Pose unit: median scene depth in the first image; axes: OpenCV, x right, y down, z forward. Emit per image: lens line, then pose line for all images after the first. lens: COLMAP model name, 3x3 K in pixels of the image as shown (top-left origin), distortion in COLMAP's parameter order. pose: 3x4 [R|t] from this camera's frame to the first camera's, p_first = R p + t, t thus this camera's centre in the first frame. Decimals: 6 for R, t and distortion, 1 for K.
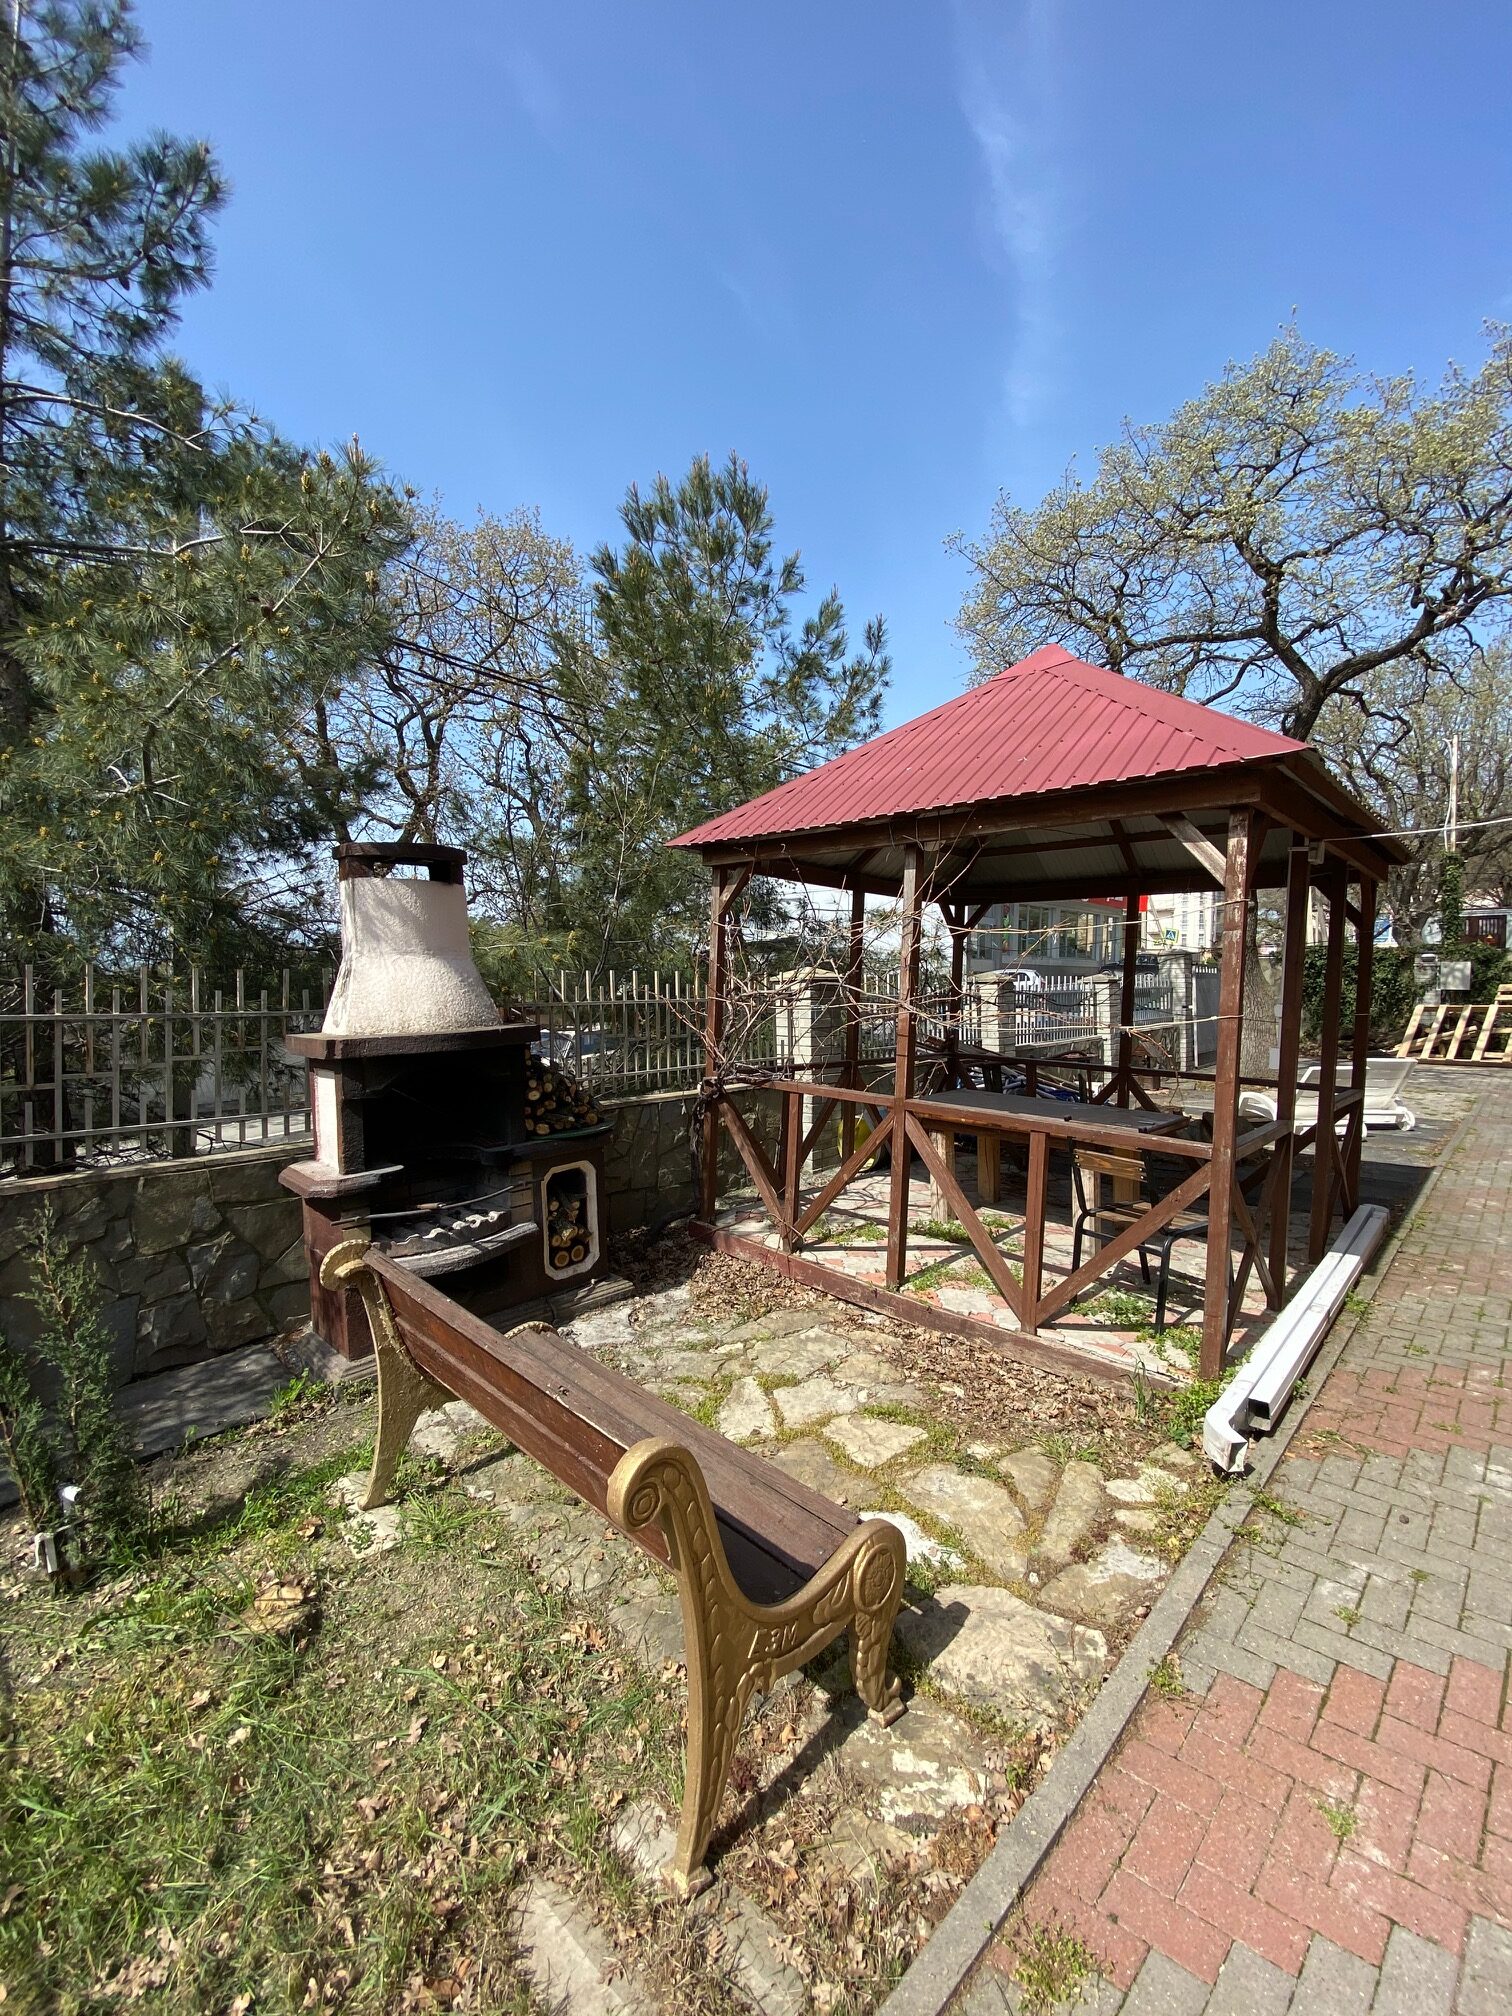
lens RADIAL K [[810.7, 0, 756.0], [0, 810.7, 1008.0], [0, 0, 1]] dist [0.038851, -0.031054]
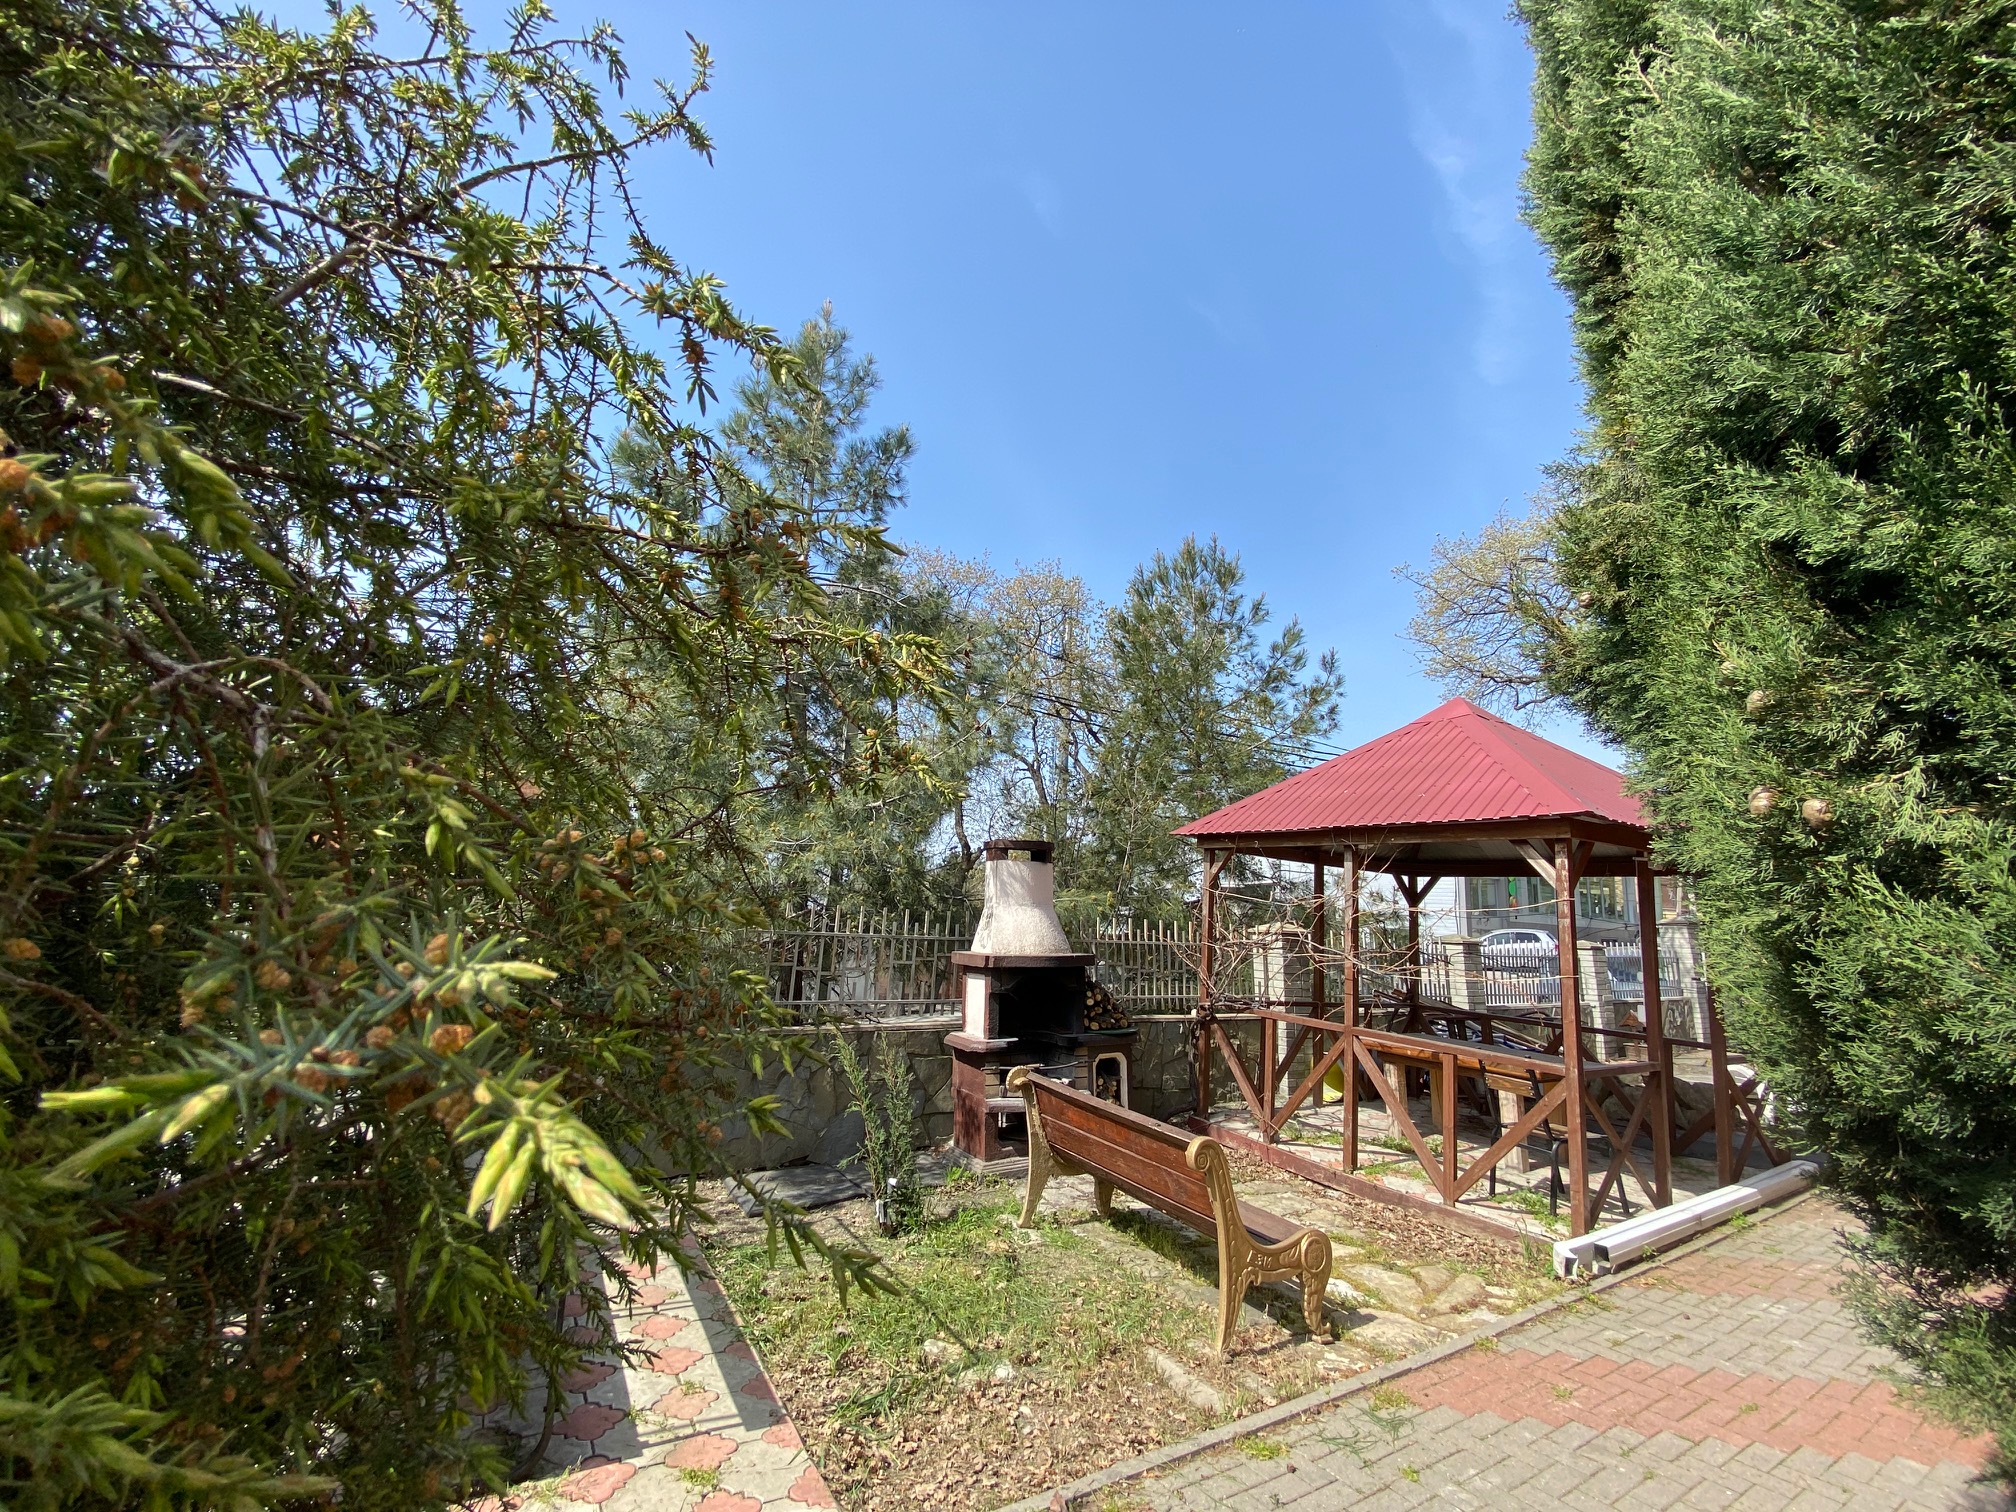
lens RADIAL K [[810.7, 0, 1007.6], [0, 810.7, 742.5], [0, 0, 1]] dist [0.038851, -0.031054]
pose [[0.965189, -0.009336, -0.261388, -0.013846], [-0.055307, 0.969480, -0.238852, 0.006285], [0.255640, 0.244994, 0.935214, -0.502244]]
